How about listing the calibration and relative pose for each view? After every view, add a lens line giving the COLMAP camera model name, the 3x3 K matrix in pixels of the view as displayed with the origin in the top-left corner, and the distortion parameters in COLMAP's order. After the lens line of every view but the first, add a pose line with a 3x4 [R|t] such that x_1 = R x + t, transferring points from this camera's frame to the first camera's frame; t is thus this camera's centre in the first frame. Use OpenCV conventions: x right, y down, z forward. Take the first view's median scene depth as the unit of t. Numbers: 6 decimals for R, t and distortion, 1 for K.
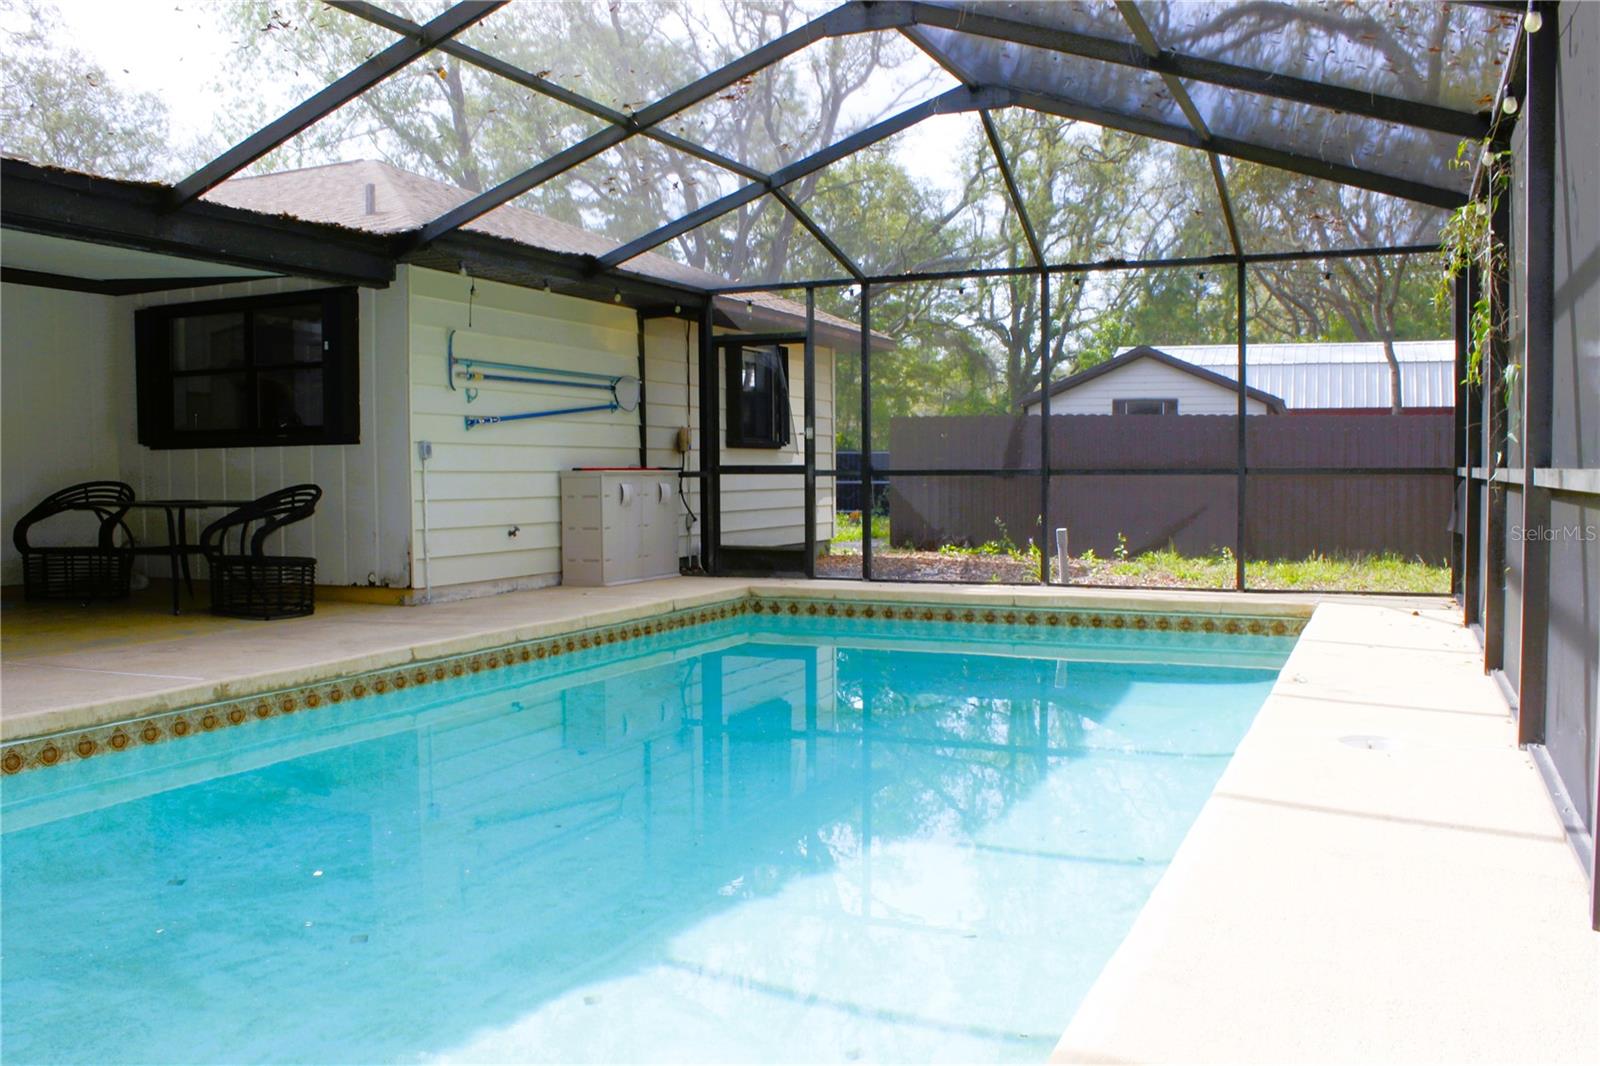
lens RADIAL K [[1322.7, 0, 800.0], [0, 1322.7, 533.0], [0, 0, 1]] dist [-0.149807, -0.001218]
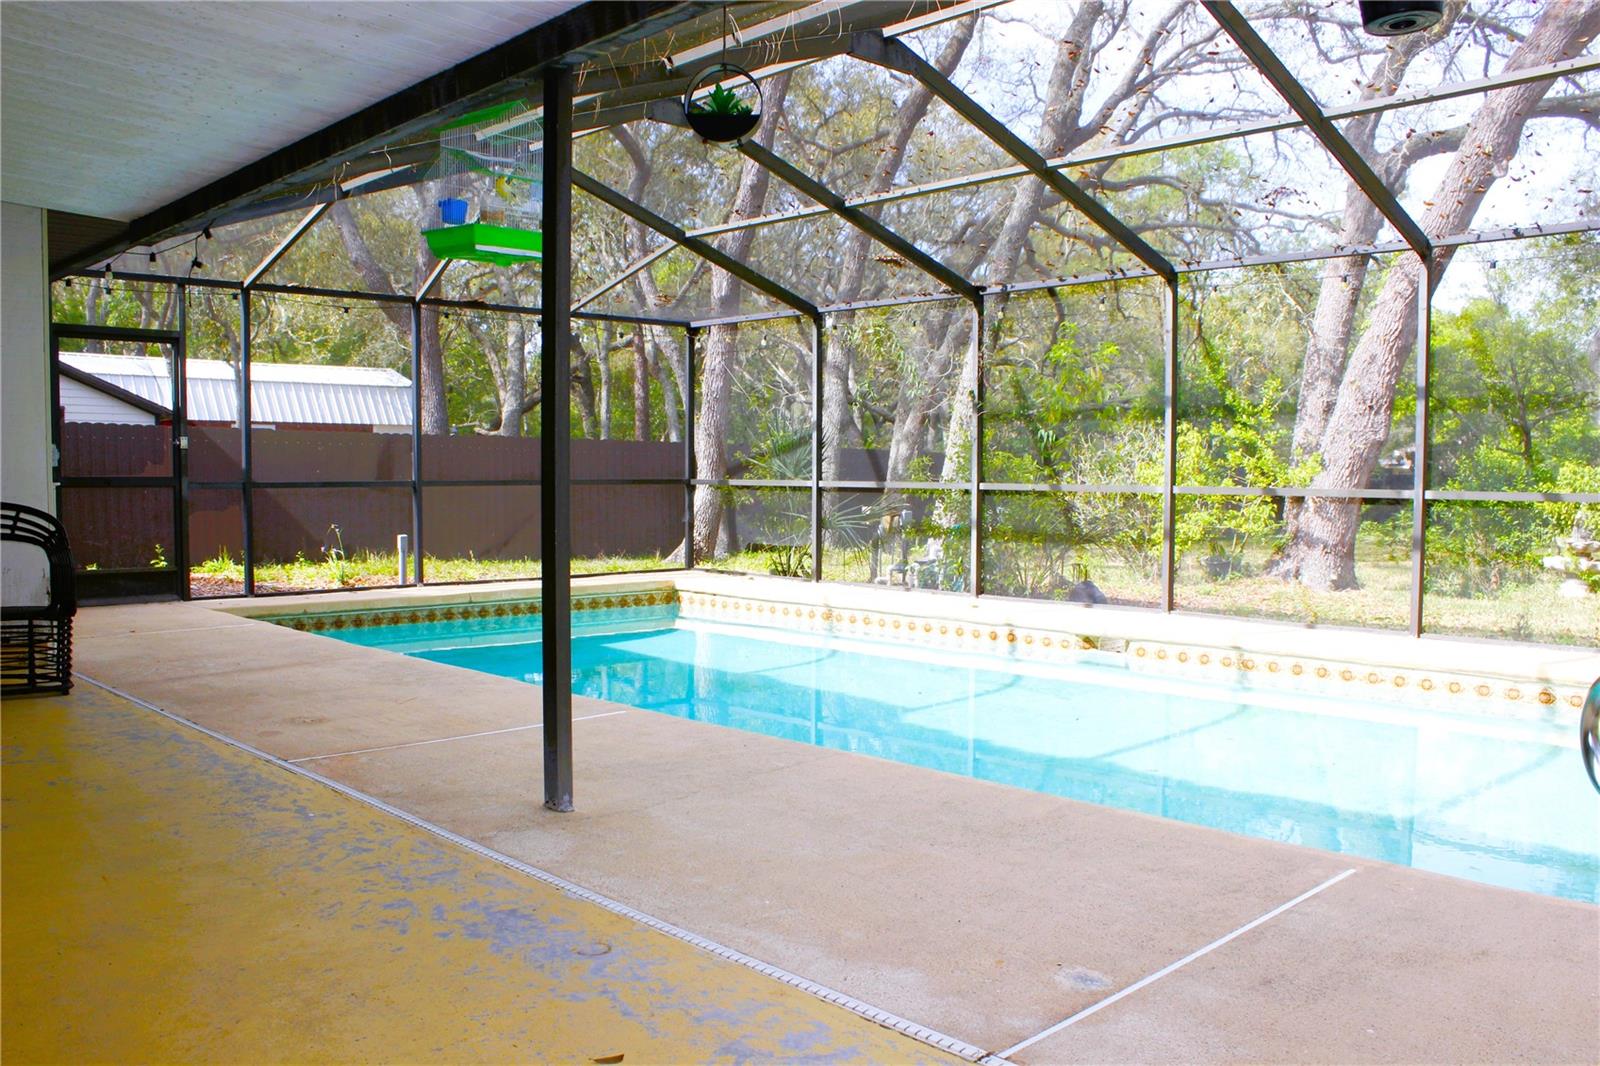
lens RADIAL K [[1322.7, 0, 800.0], [0, 1322.7, 533.0], [0, 0, 1]] dist [-0.149807, -0.001218]
pose [[0.364804, -0.035123, 0.930422, -0.741710], [0.037007, 0.999046, 0.023204, -0.019019], [-0.930349, 0.025967, 0.365756, 0.305957]]
